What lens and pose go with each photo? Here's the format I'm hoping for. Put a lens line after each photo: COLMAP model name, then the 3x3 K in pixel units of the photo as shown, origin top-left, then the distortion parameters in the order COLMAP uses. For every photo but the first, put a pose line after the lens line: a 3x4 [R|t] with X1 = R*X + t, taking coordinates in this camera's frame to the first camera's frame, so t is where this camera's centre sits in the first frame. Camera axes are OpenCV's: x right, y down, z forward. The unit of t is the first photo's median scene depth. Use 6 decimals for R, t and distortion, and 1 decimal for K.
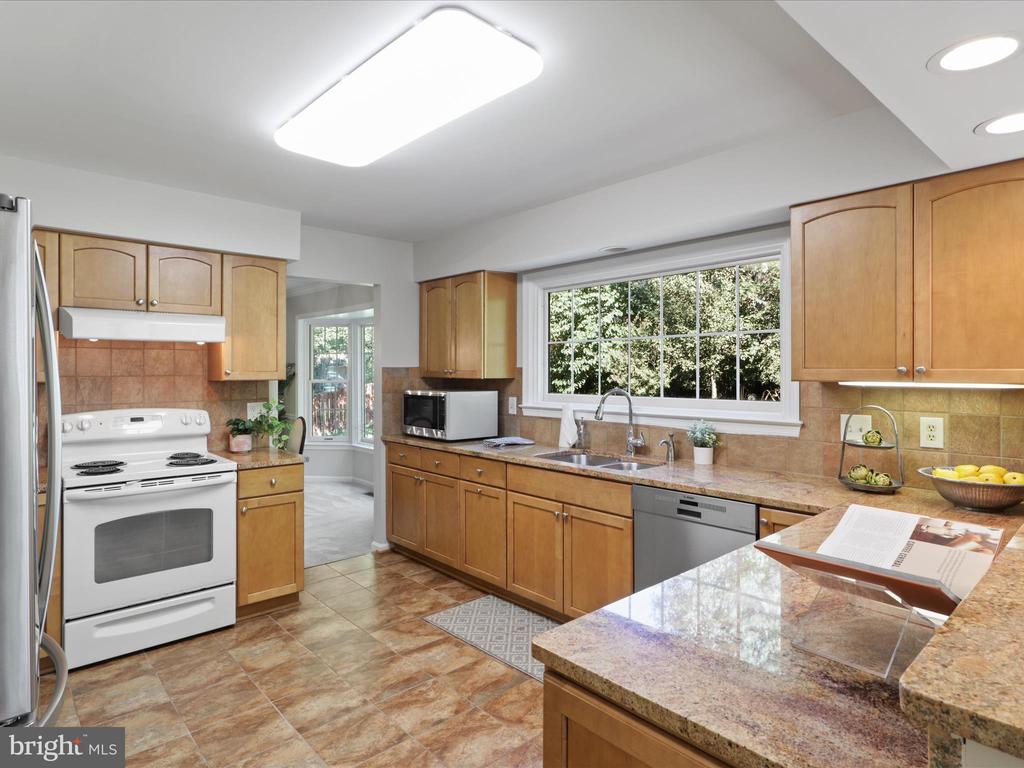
lens RADIAL K [[582.5, 0, 518.2], [0, 582.5, 374.5], [0, 0, 1]] dist [-0.024976, 0.025822]
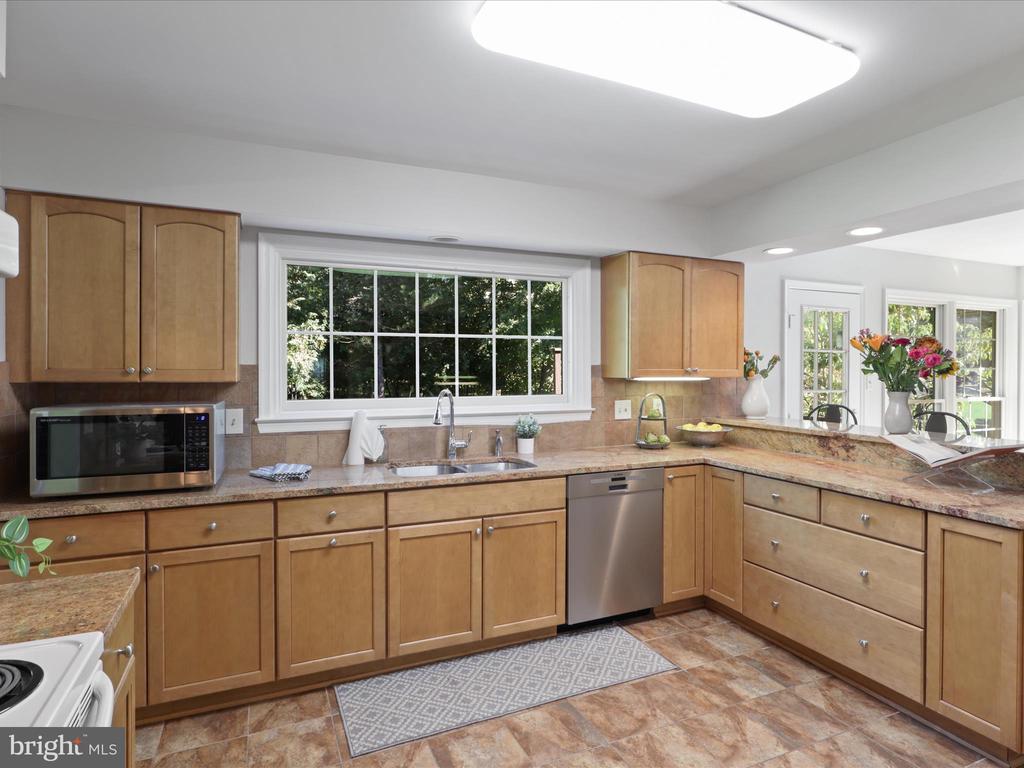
lens RADIAL K [[582.5, 0, 518.2], [0, 582.5, 374.5], [0, 0, 1]] dist [-0.024976, 0.025822]
pose [[0.319136, -0.006022, 0.947690, -0.634275], [0.004288, 0.999979, 0.004911, -0.003000], [-0.947699, 0.002496, 0.319155, 0.555740]]
